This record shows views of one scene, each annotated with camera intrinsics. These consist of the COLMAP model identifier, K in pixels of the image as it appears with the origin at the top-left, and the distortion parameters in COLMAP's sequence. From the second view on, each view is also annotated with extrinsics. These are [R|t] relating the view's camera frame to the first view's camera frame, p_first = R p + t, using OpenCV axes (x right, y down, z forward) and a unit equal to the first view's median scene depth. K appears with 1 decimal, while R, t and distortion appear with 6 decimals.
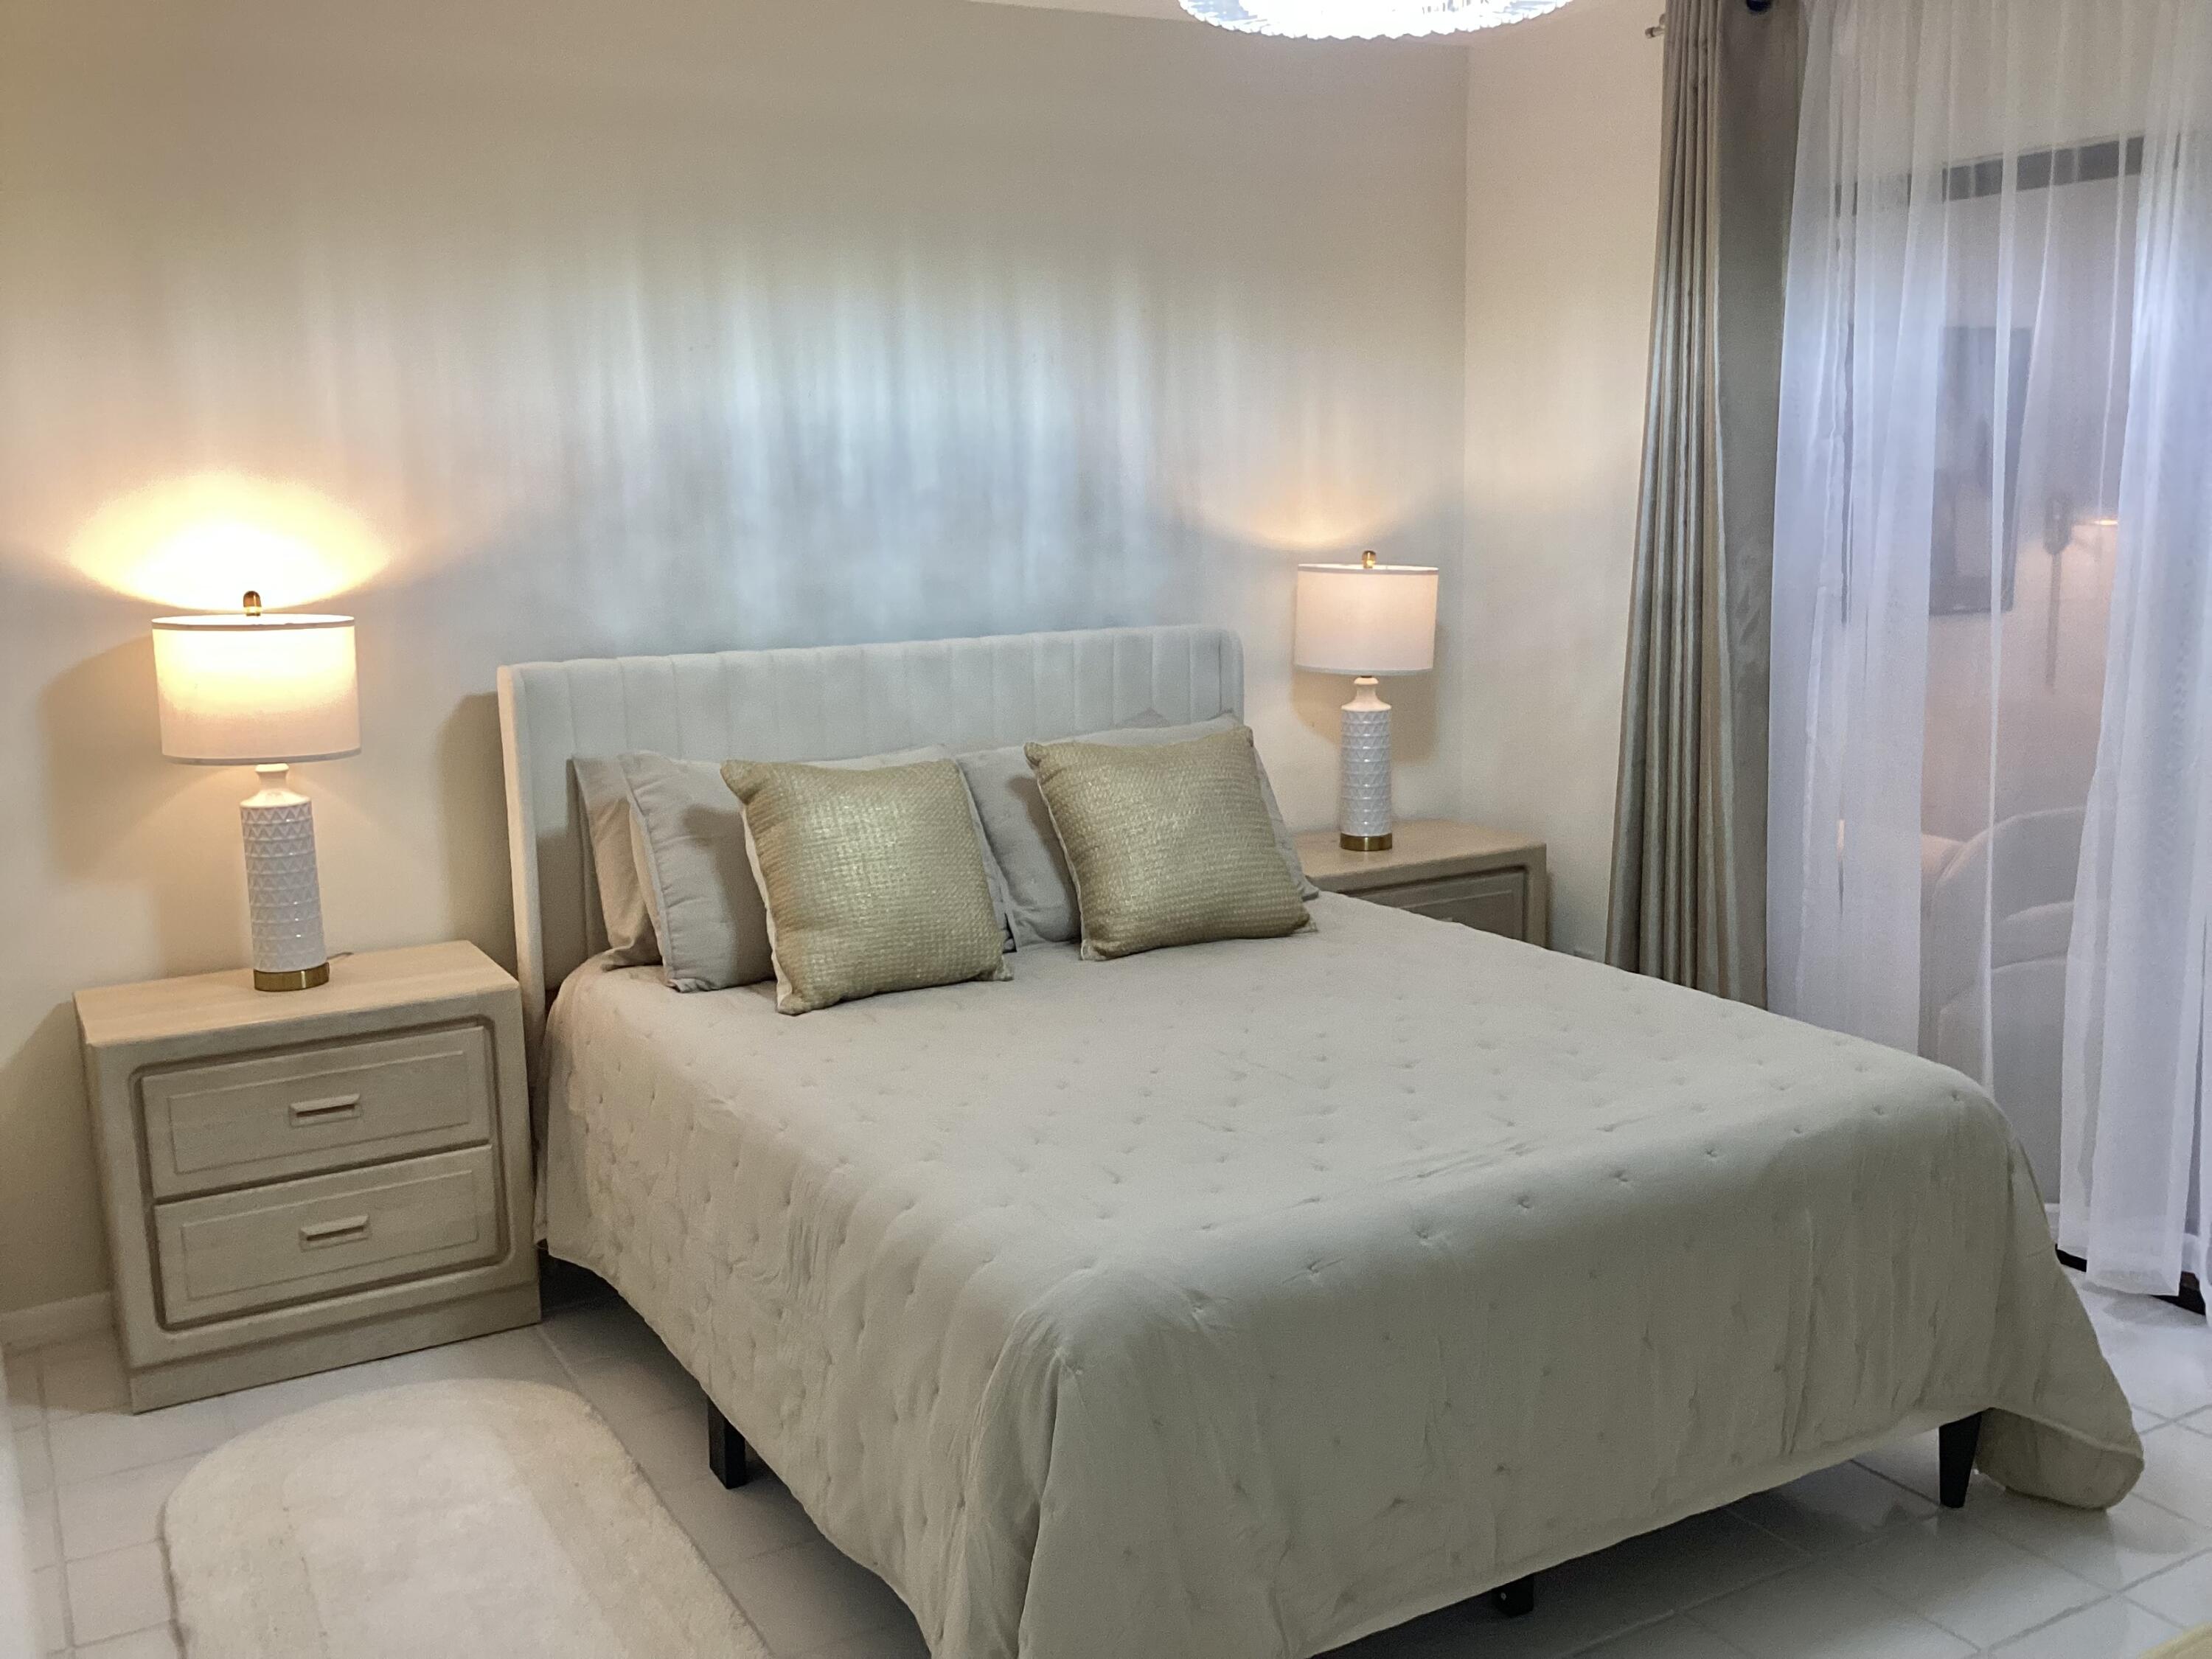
lens RADIAL K [[1976.6, 0, 1106.0], [0, 1976.6, 829.5], [0, 0, 1]] dist [0.138612, -0.254237]
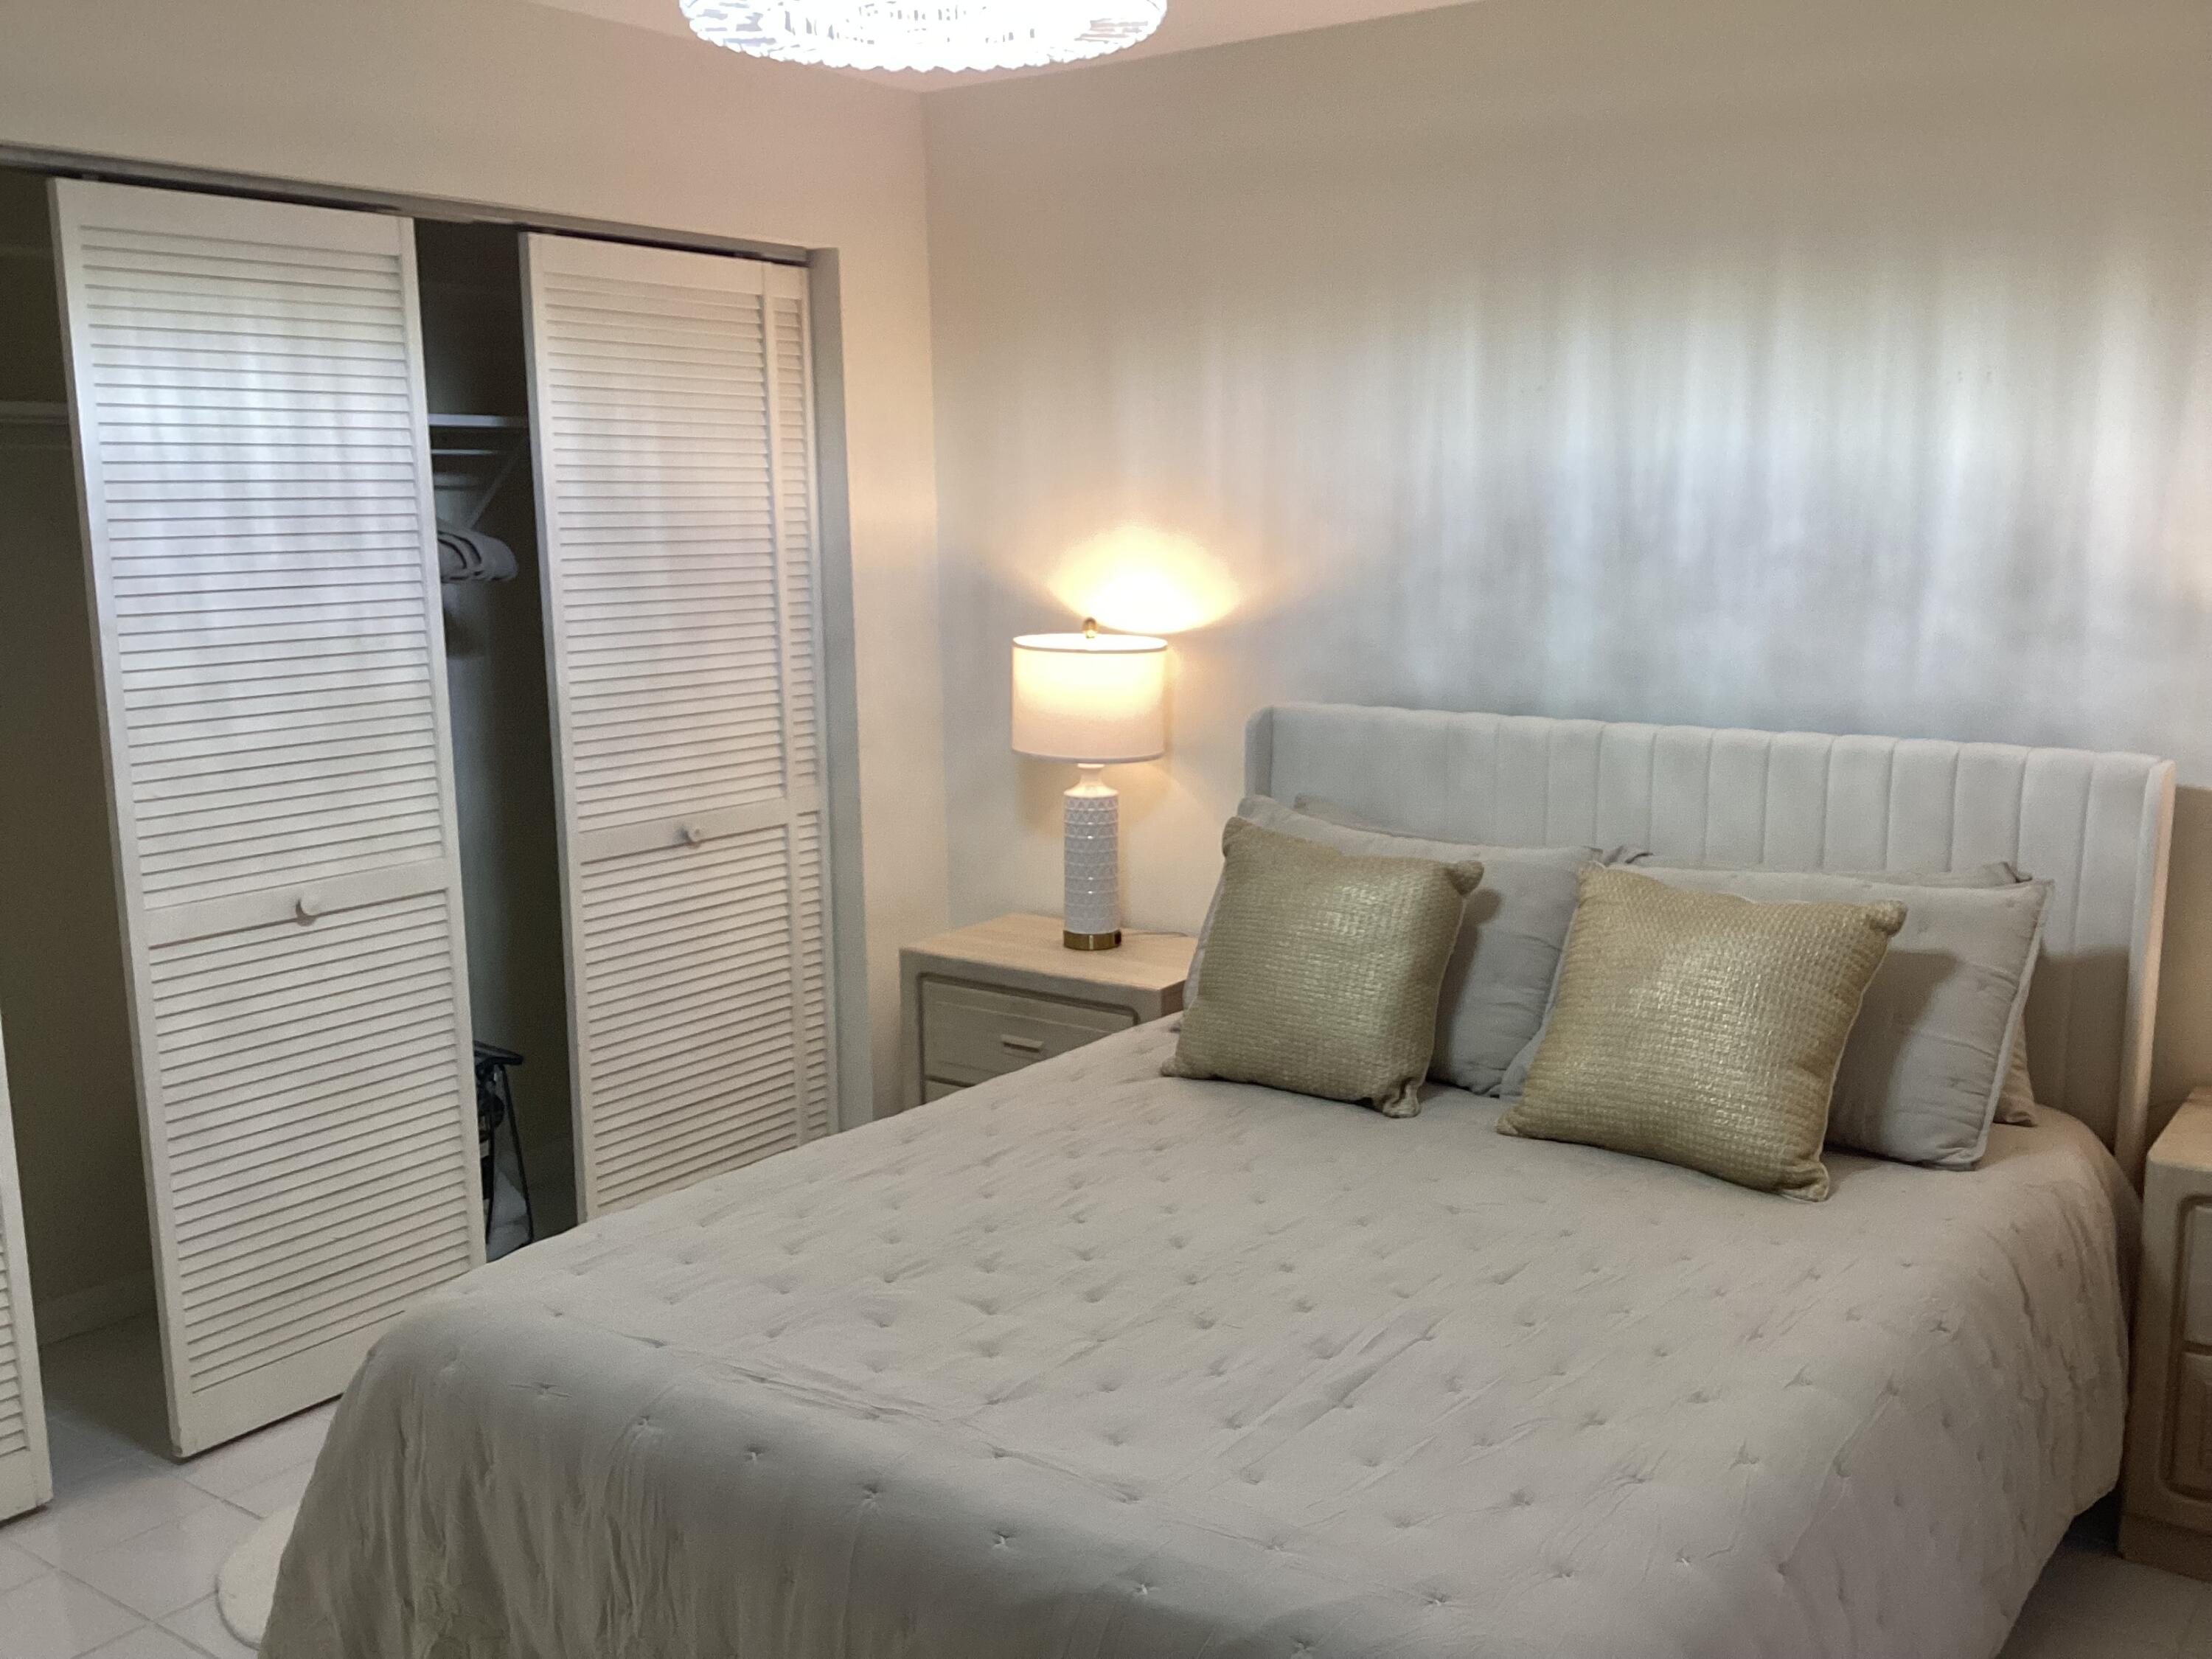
lens RADIAL K [[1986.6, 0, 1104.7], [0, 1986.6, 749.7], [0, 0, 1]] dist [0.035319, -0.000296]
pose [[0.428322, 0.132952, -0.893792, 0.576204], [-0.157721, 0.984933, 0.070926, -0.109952], [0.889755, 0.110590, 0.442838, 0.423758]]
